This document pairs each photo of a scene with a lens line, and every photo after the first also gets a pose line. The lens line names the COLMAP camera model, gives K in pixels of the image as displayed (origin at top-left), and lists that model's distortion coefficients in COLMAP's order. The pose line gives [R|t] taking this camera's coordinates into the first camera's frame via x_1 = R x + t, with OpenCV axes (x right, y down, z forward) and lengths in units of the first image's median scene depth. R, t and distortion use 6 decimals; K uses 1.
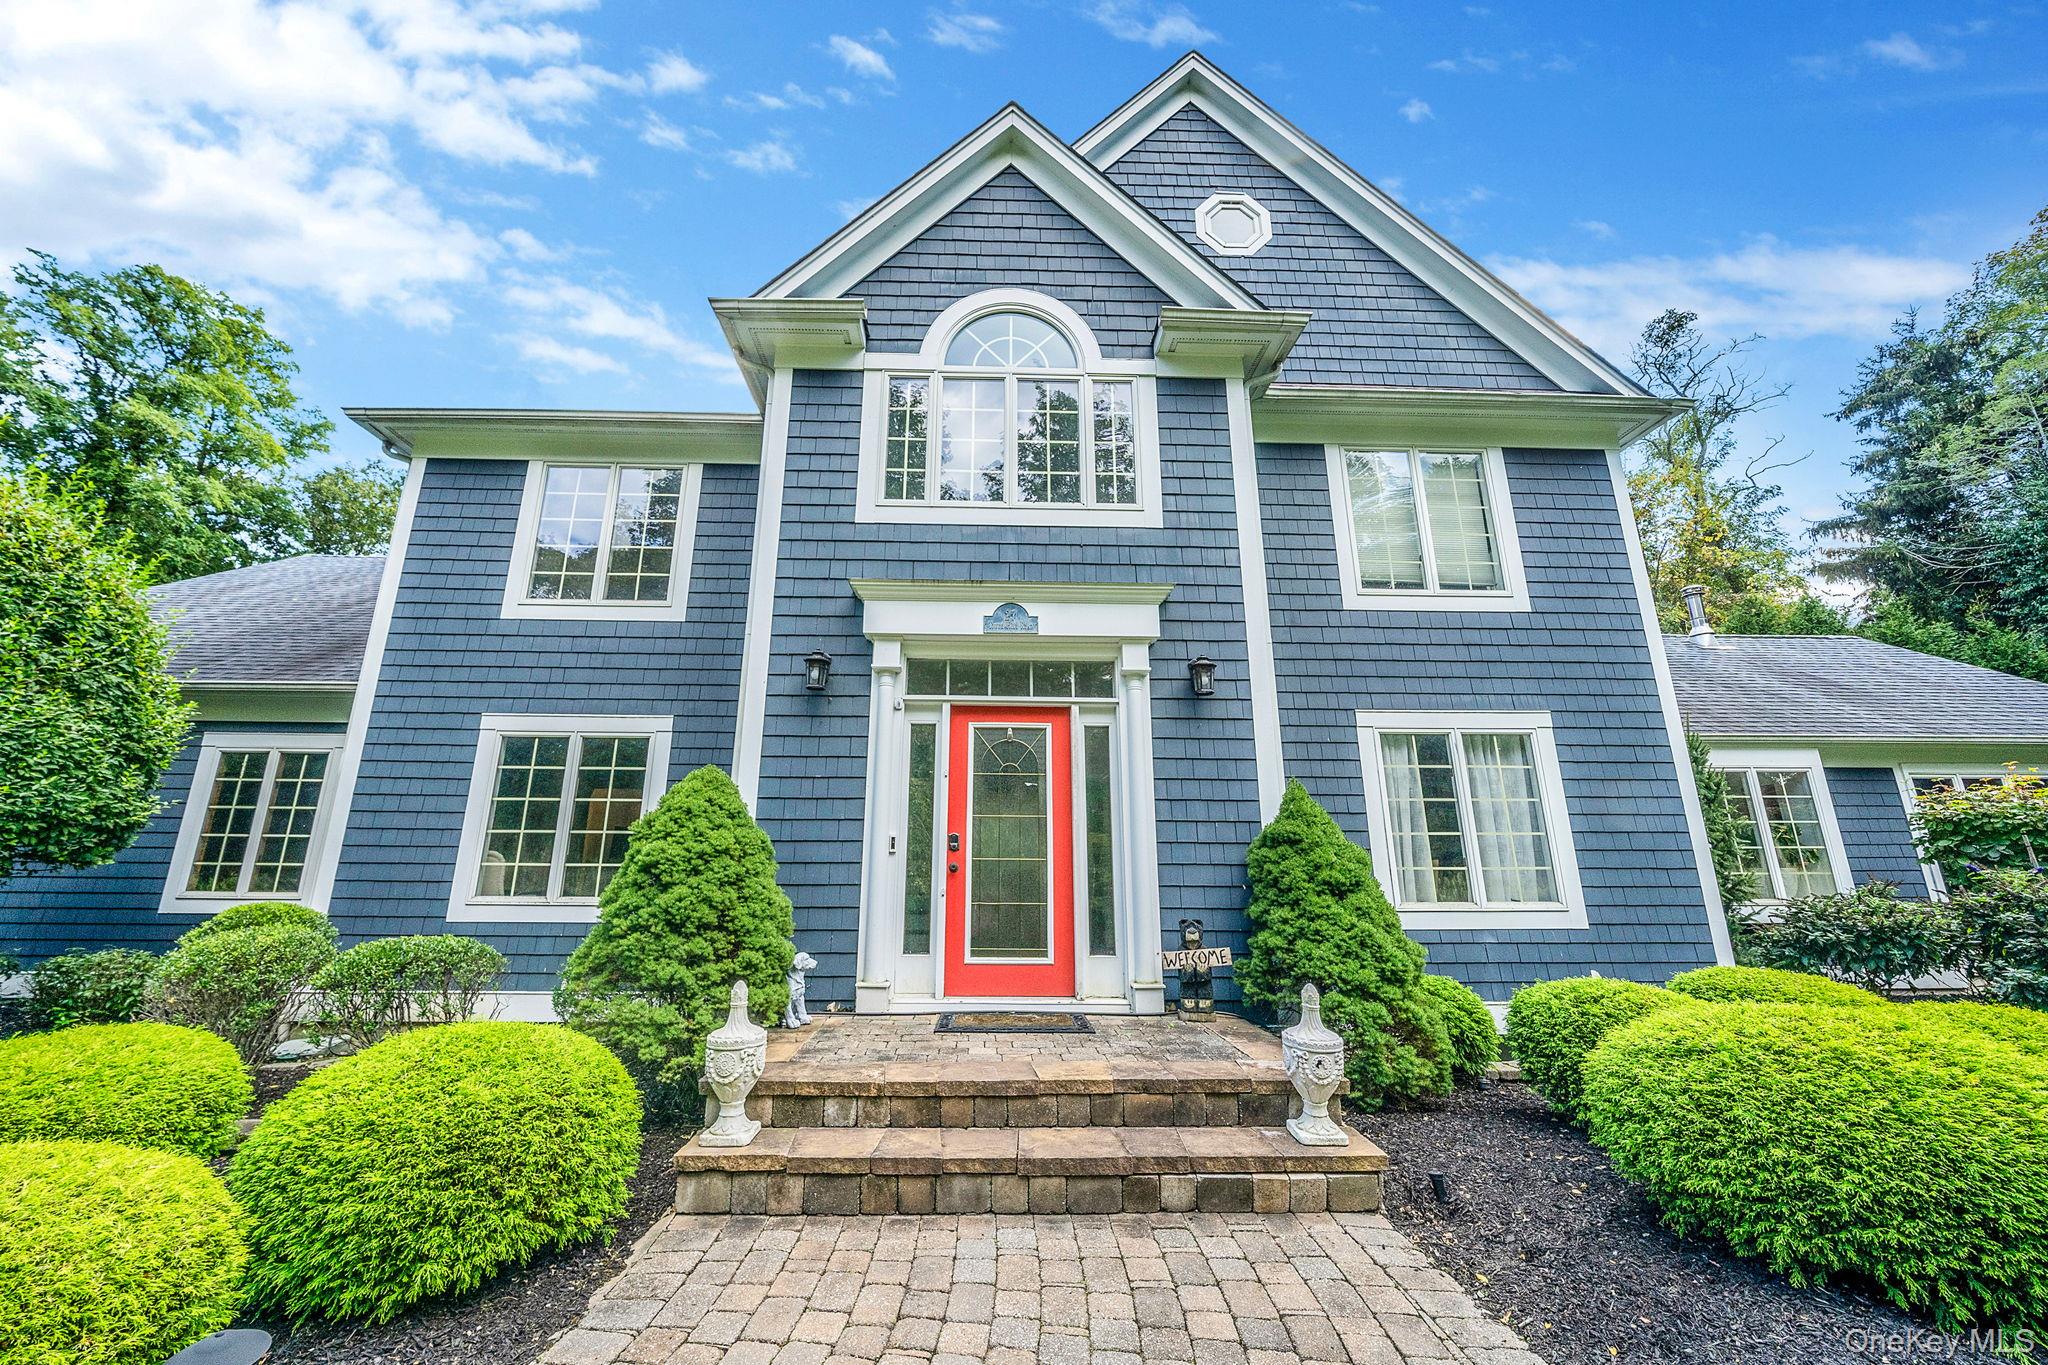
lens RADIAL K [[777.5, 0, 999.9], [0, 777.5, 683.5], [0, 0, 1]] dist [-0.010399, -0.000142]
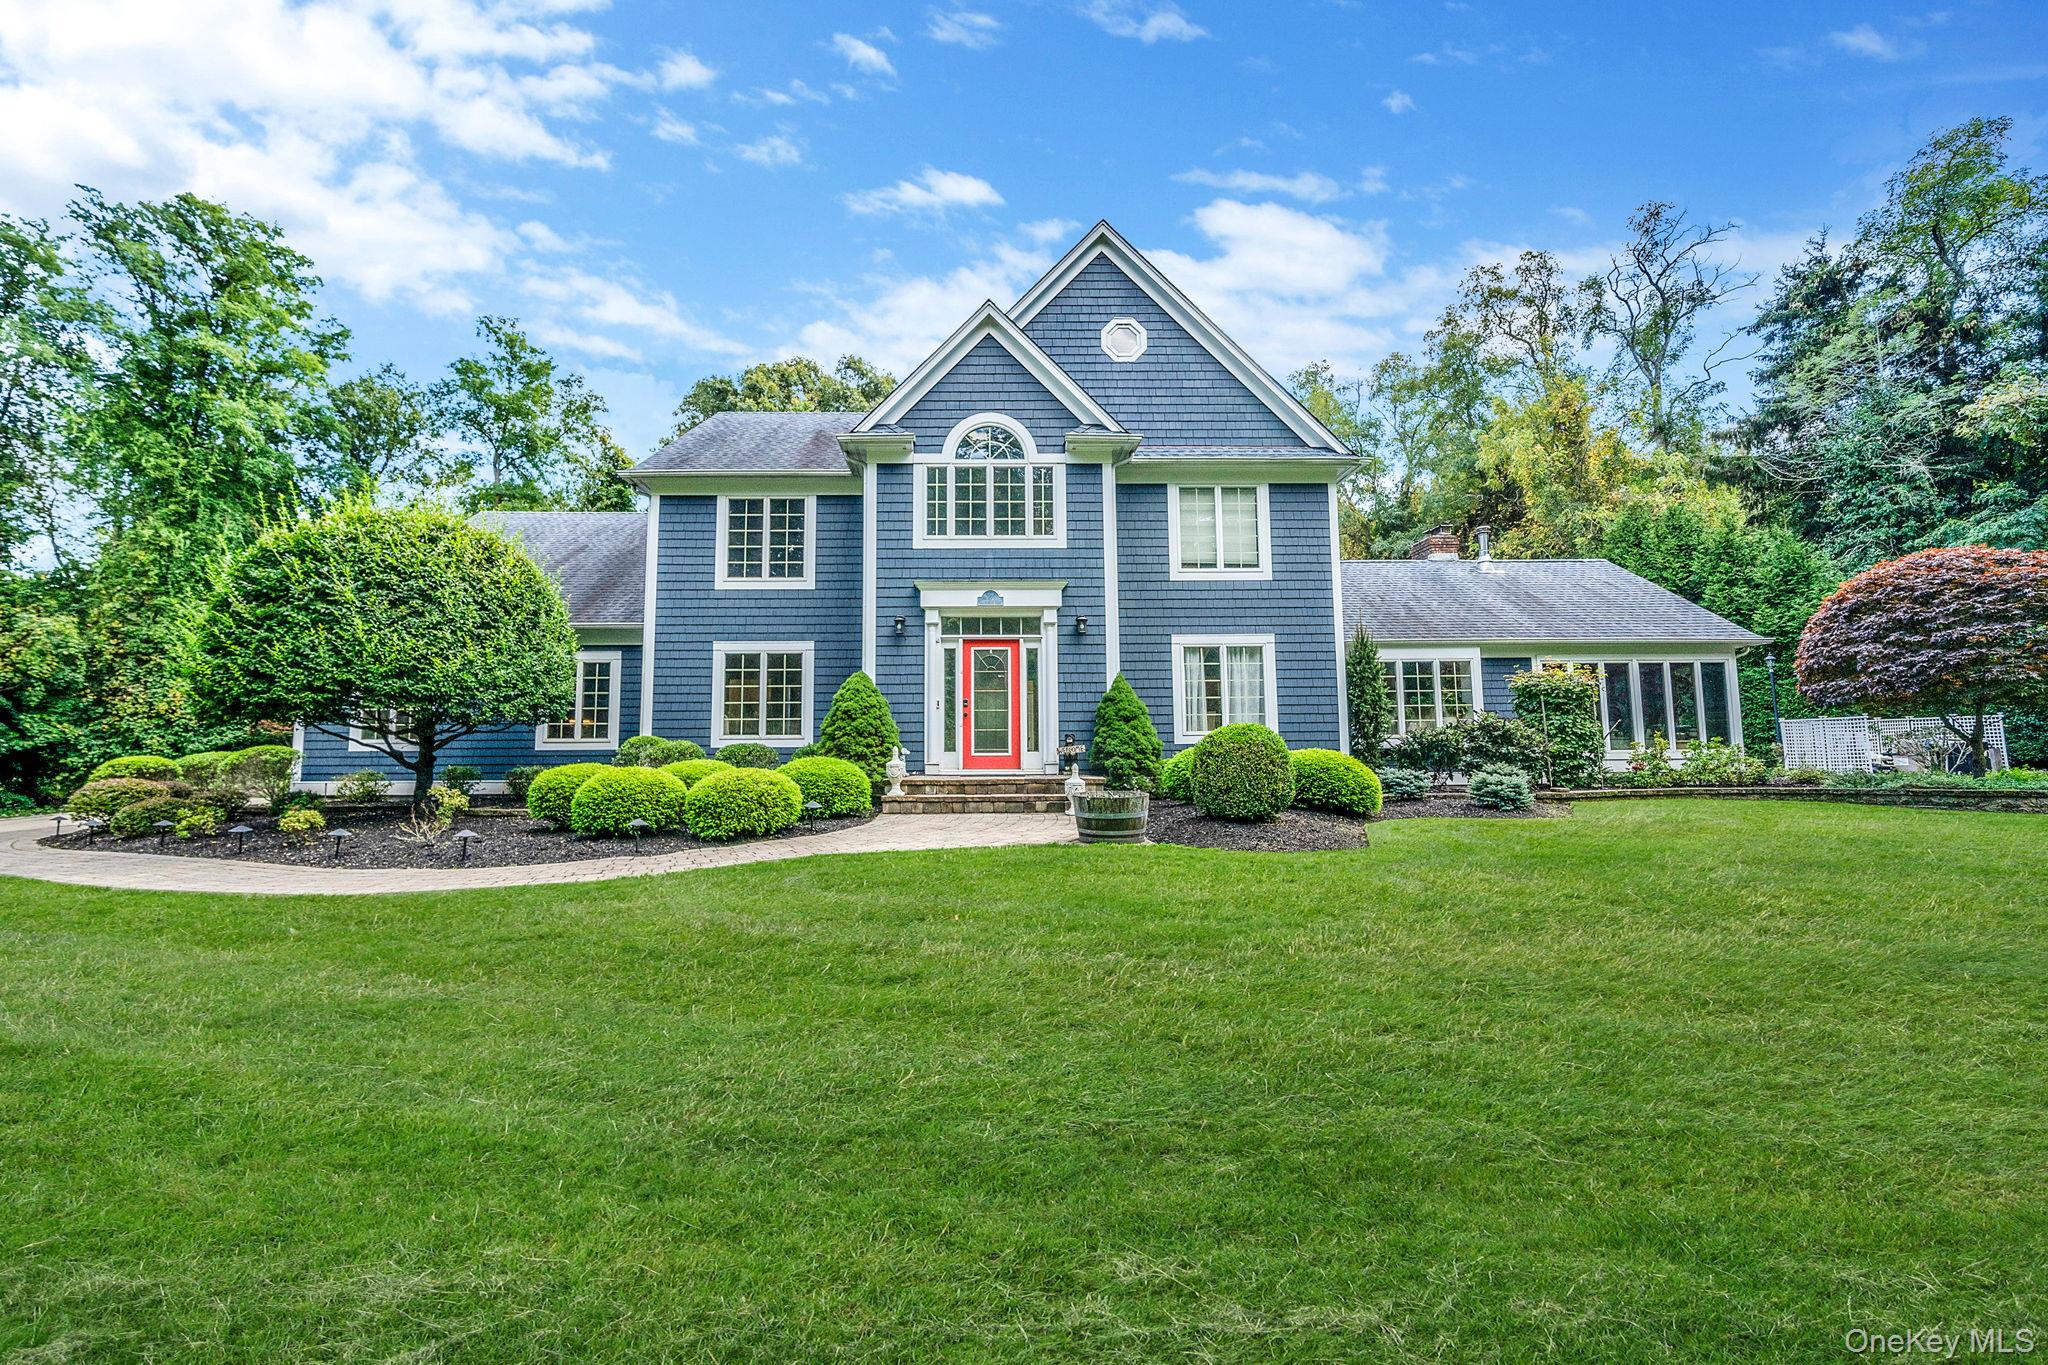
lens RADIAL K [[868.6, 0, 998.2], [0, 868.6, 684.1], [0, 0, 1]] dist [-0.000709, -0.000135]
pose [[0.999904, -0.012912, -0.005109, 0.037102], [0.013539, 0.988272, 0.152100, -0.177351], [0.003085, -0.152154, 0.988352, -1.141264]]
